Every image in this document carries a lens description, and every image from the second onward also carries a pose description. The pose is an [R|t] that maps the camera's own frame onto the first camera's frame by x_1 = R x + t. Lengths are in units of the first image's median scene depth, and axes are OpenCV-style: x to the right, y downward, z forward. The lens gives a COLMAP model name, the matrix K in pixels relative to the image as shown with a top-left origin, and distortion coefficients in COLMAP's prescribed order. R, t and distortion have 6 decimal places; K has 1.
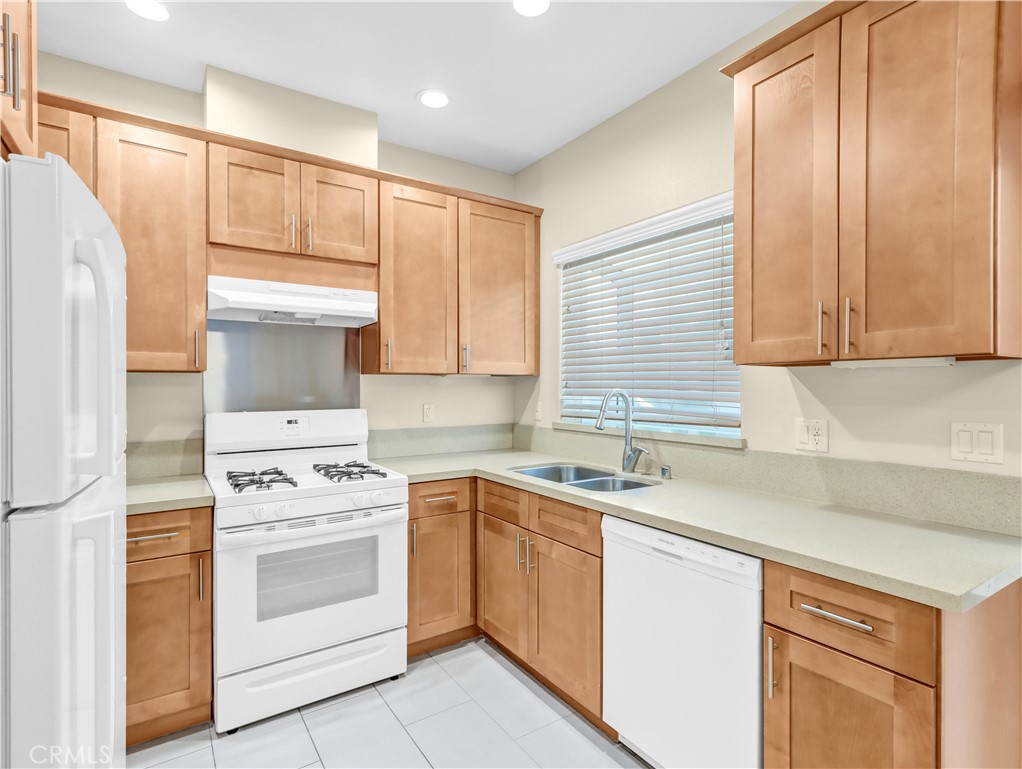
lens RADIAL K [[529.3, 0, 512.7], [0, 529.3, 378.9], [0, 0, 1]] dist [0.006057, 0.000240]
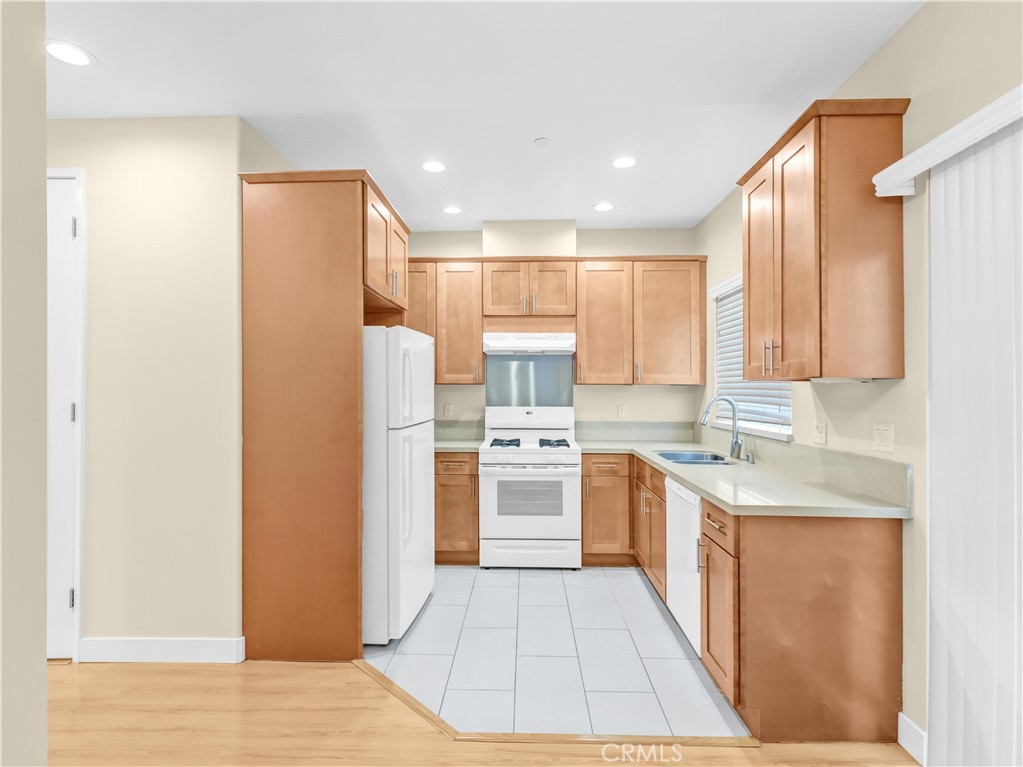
lens RADIAL K [[529.8, 0, 511.2], [0, 529.8, 386.2], [0, 0, 1]] dist [0.006057, 0.000240]
pose [[0.808115, 0.001190, -0.589024, 0.582499], [0.001837, 0.999988, 0.004541, -0.014019], [0.589022, -0.004752, 0.808103, -0.437736]]
